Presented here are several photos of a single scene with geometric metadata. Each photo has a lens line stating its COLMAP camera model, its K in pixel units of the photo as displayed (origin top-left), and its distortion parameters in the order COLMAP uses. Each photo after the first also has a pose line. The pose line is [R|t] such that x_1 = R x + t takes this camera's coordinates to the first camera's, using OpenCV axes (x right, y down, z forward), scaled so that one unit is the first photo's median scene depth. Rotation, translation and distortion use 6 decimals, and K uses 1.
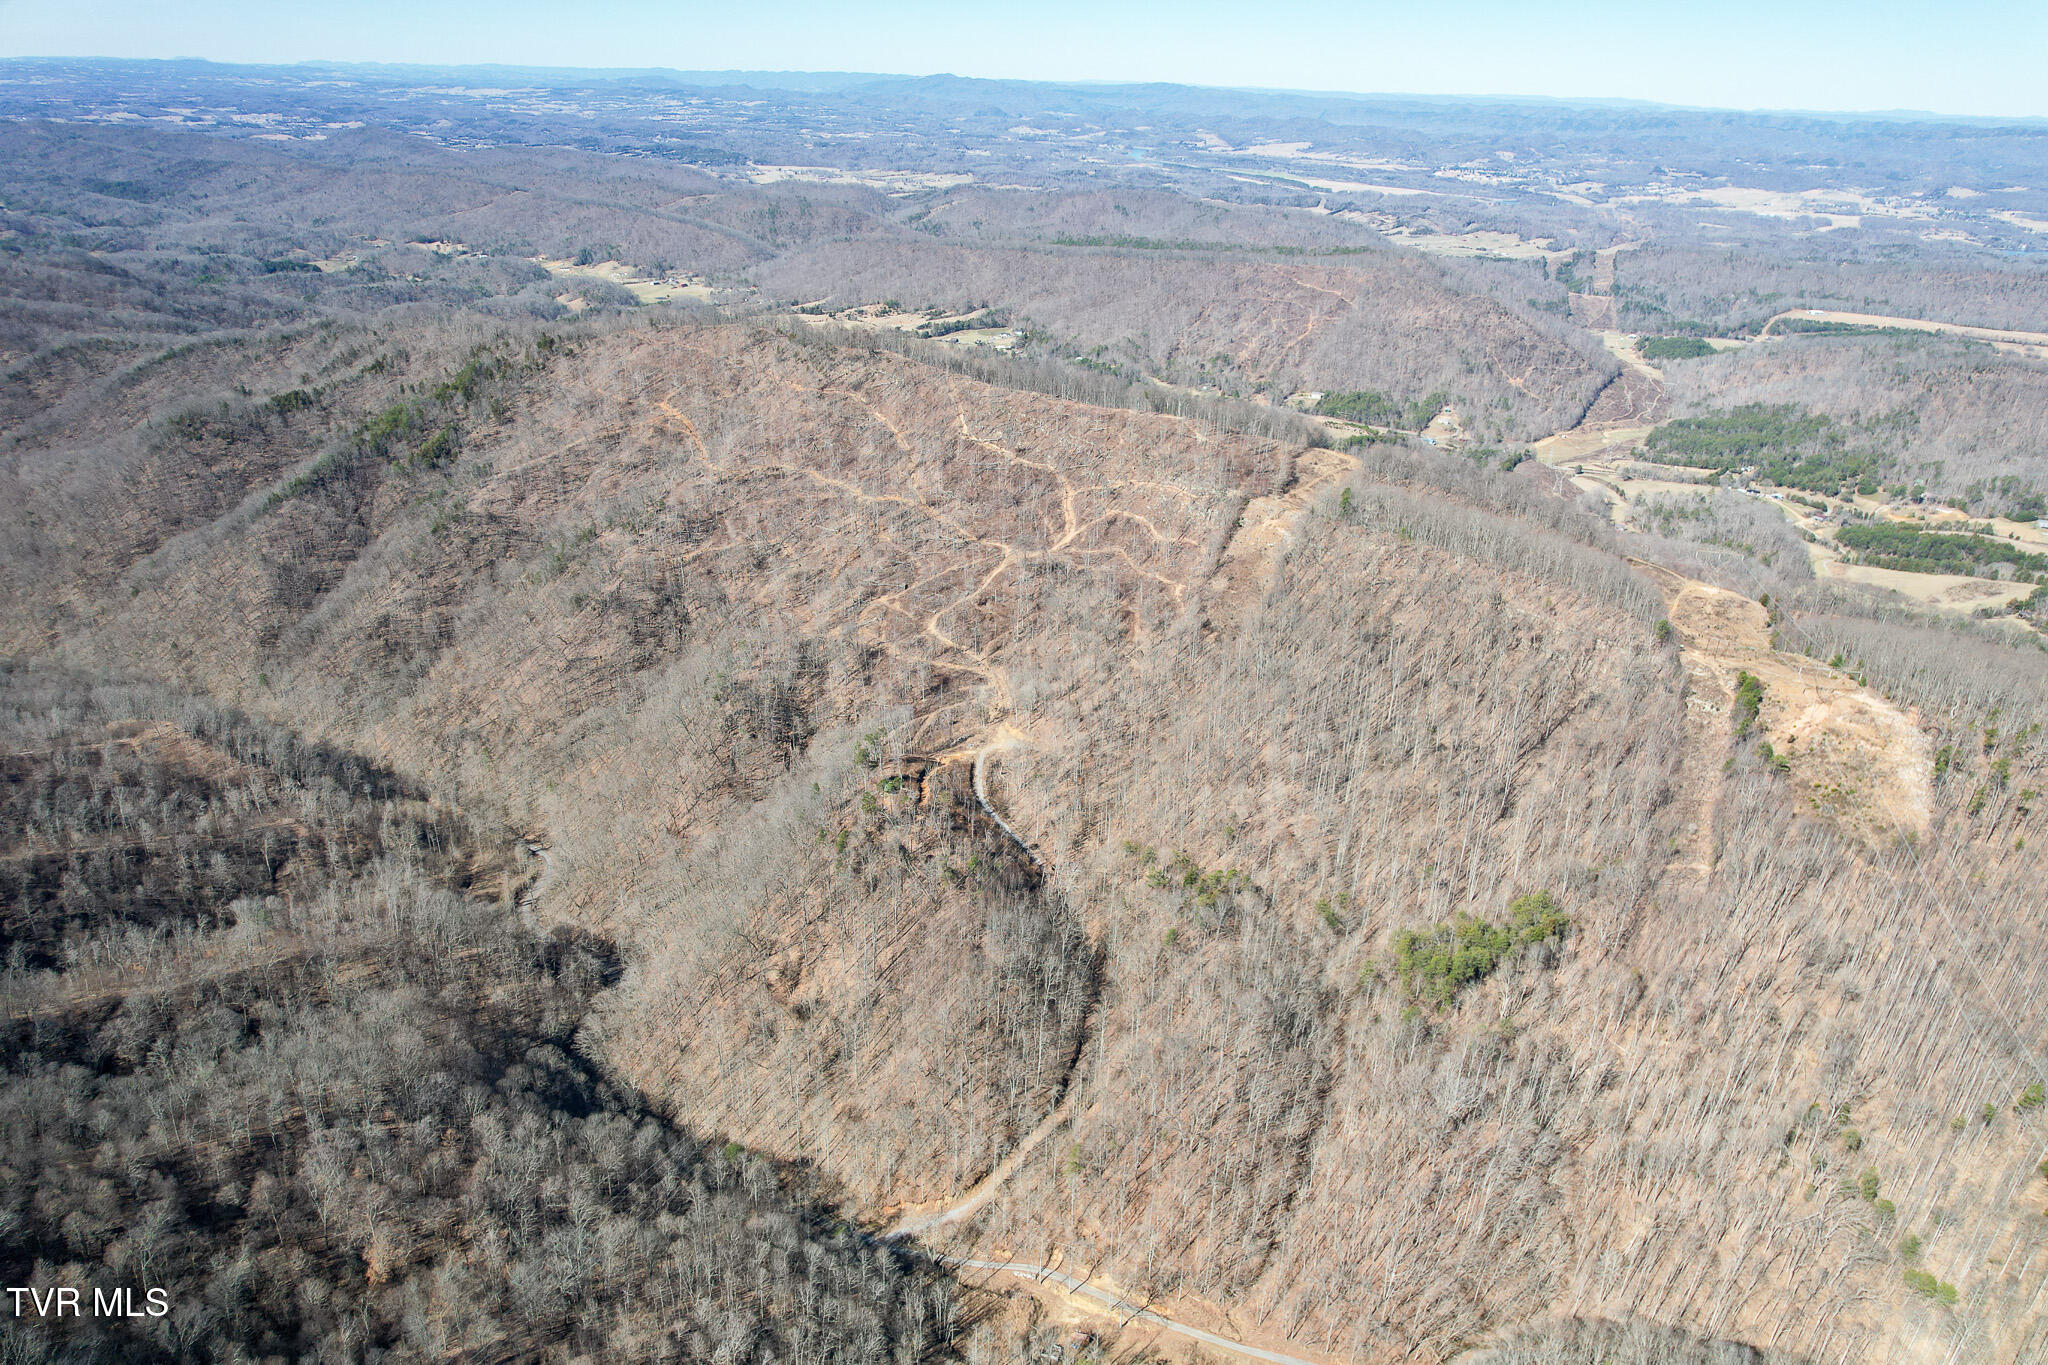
lens RADIAL K [[1307.5, 0, 1026.5], [0, 1307.5, 704.7], [0, 0, 1]] dist [-0.074232, 0.065976]
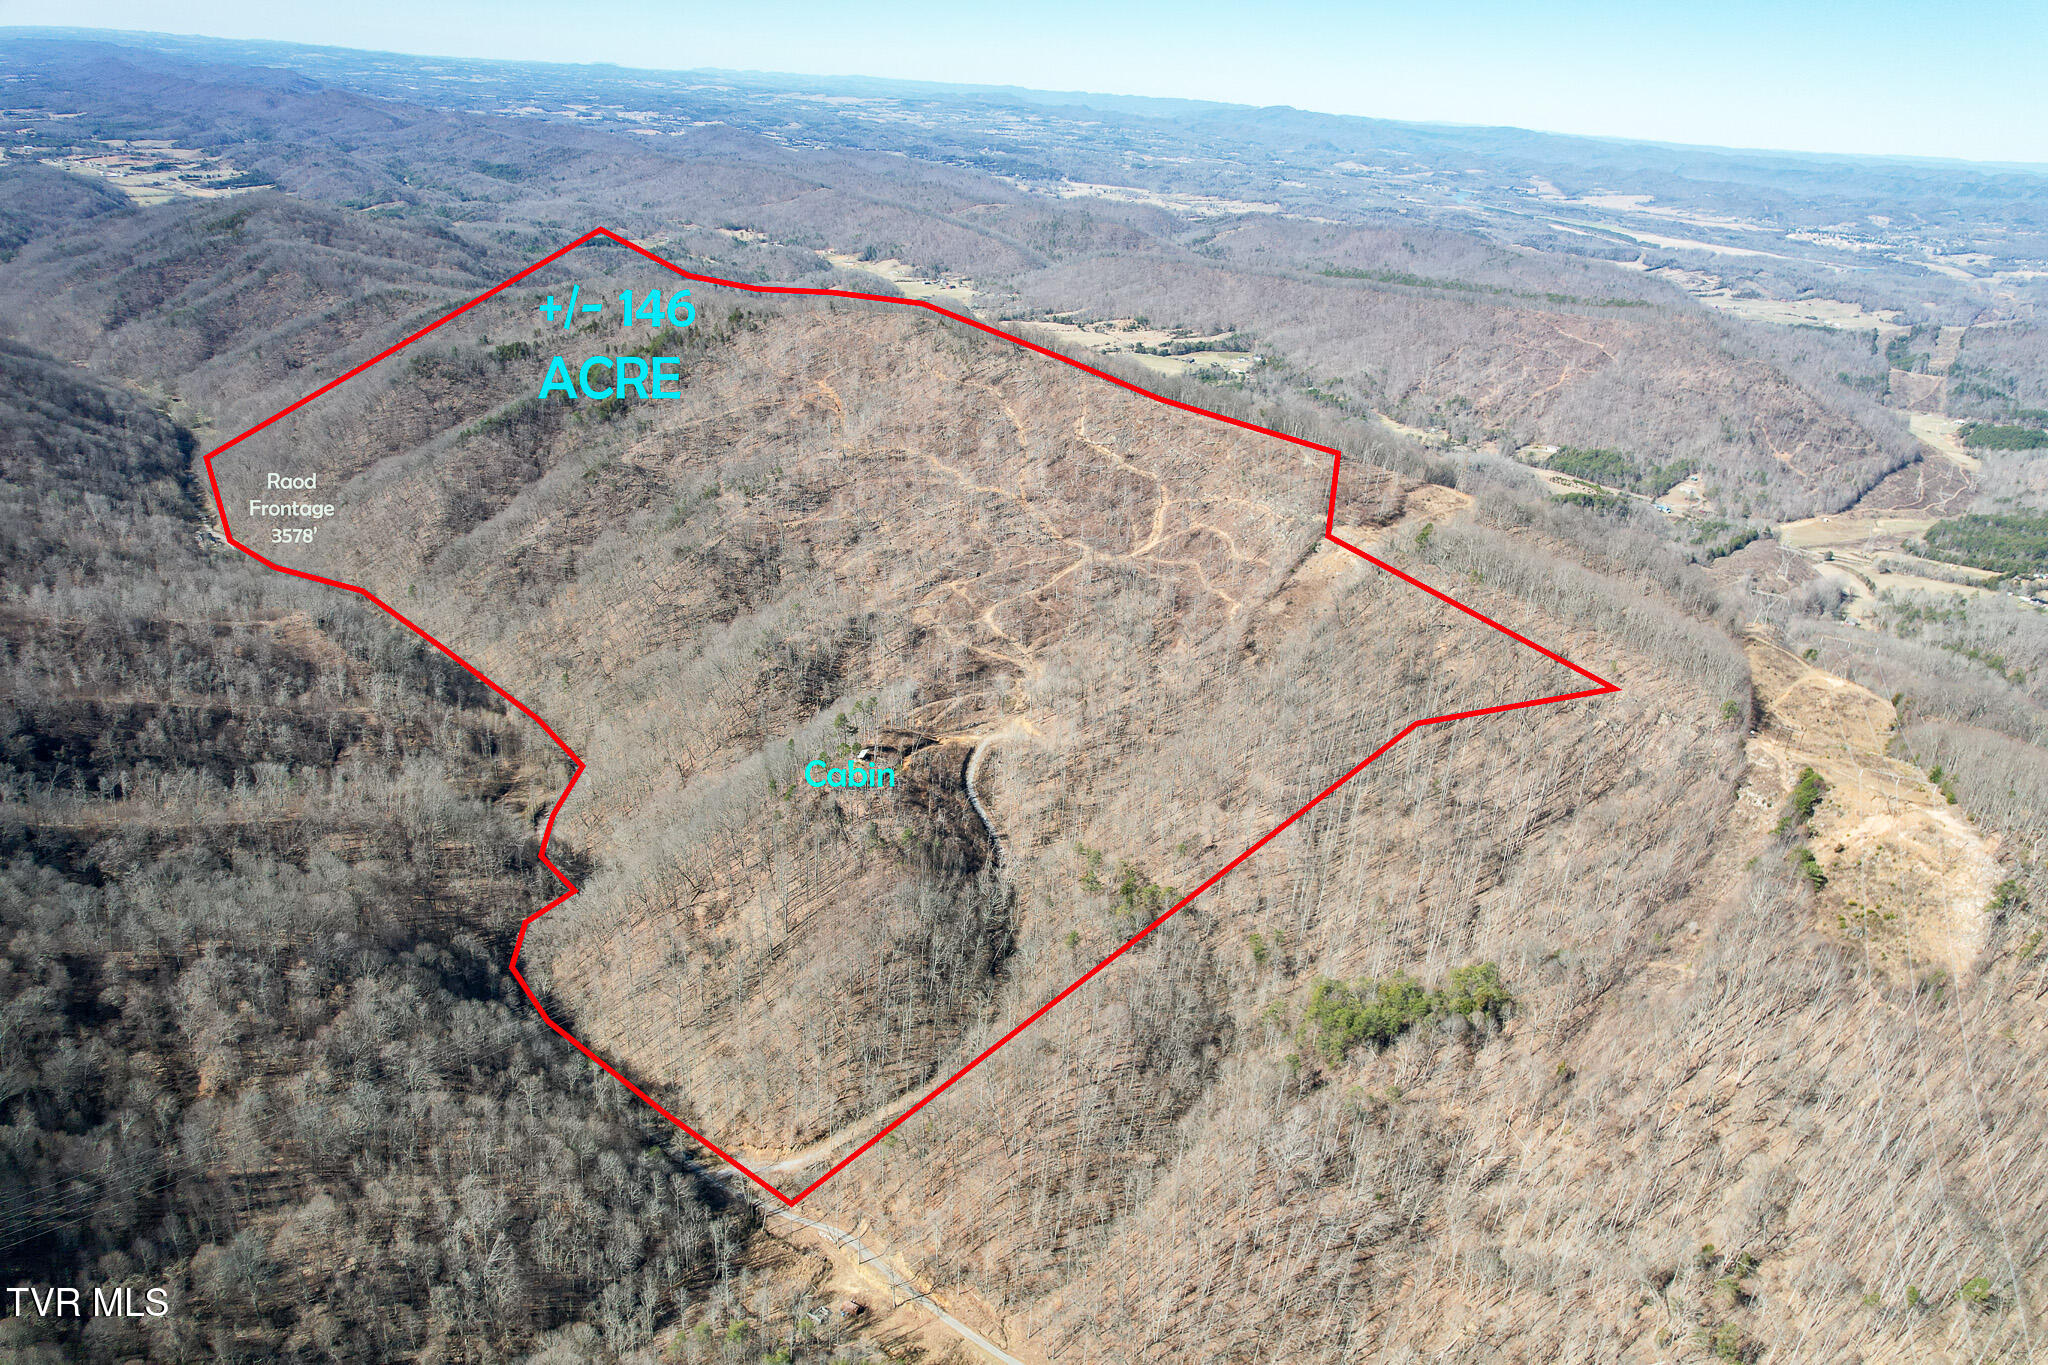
lens RADIAL K [[1307.5, 0, 1028.5], [0, 1307.5, 702.0], [0, 0, 1]] dist [-0.074232, 0.065976]
pose [[0.969729, 0.136438, -0.202509, 0.165902], [-0.140551, 0.990055, -0.006002, 0.008142], [0.199676, 0.034283, 0.979262, 0.019432]]
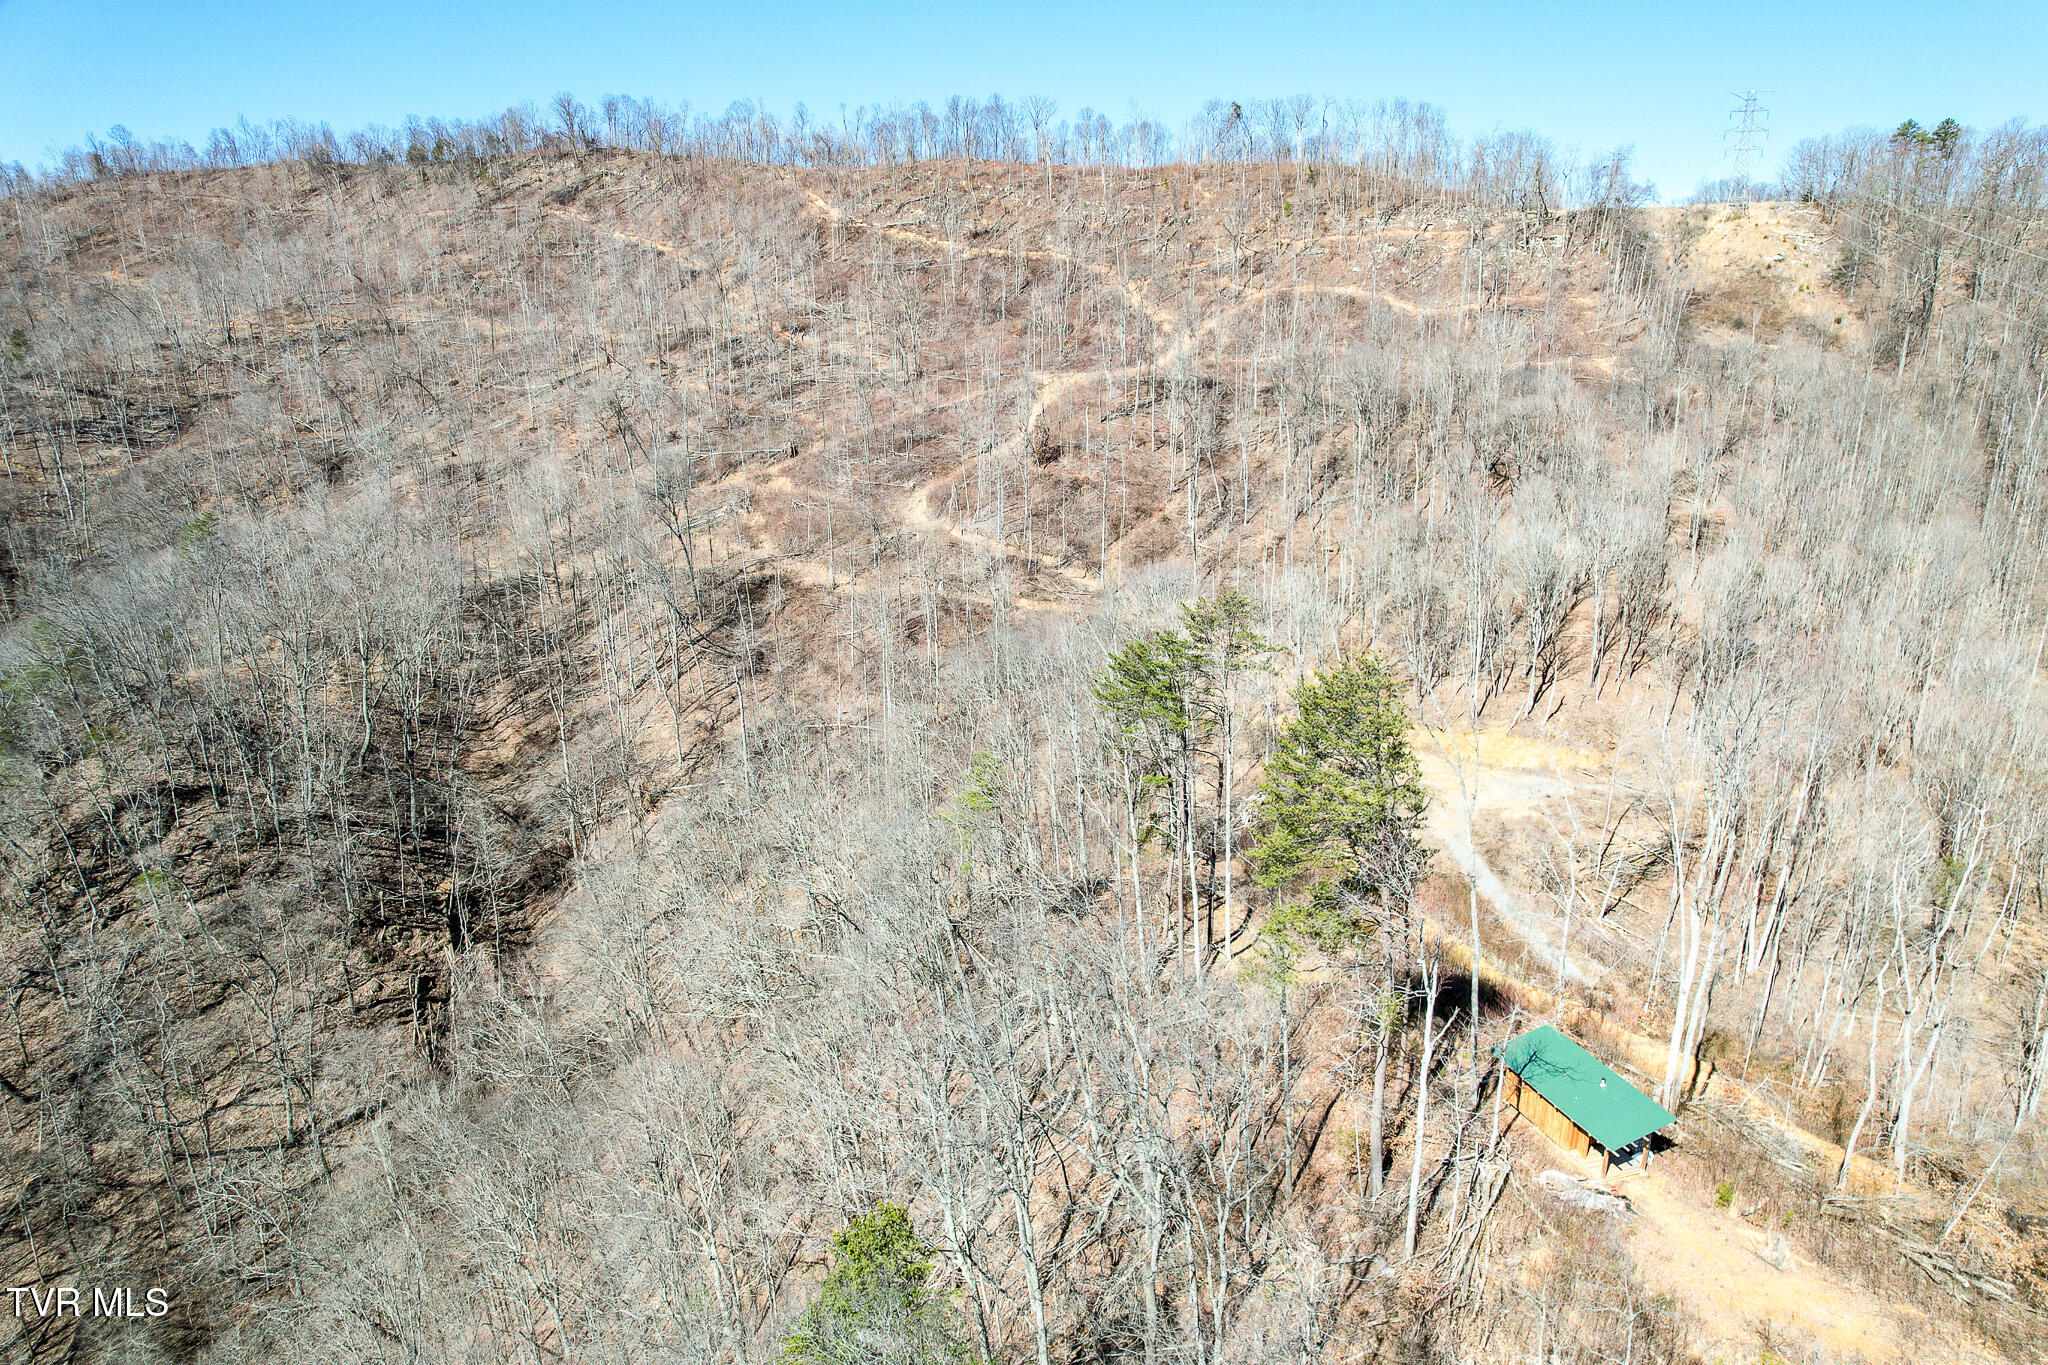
lens RADIAL K [[1307.5, 0, 1029.5], [0, 1307.5, 692.6], [0, 0, 1]] dist [-0.074232, 0.065976]
pose [[0.965266, -0.092652, 0.244291, -0.122016], [0.136368, 0.976209, -0.168583, 0.034739], [-0.222859, 0.196040, 0.954936, 0.686389]]
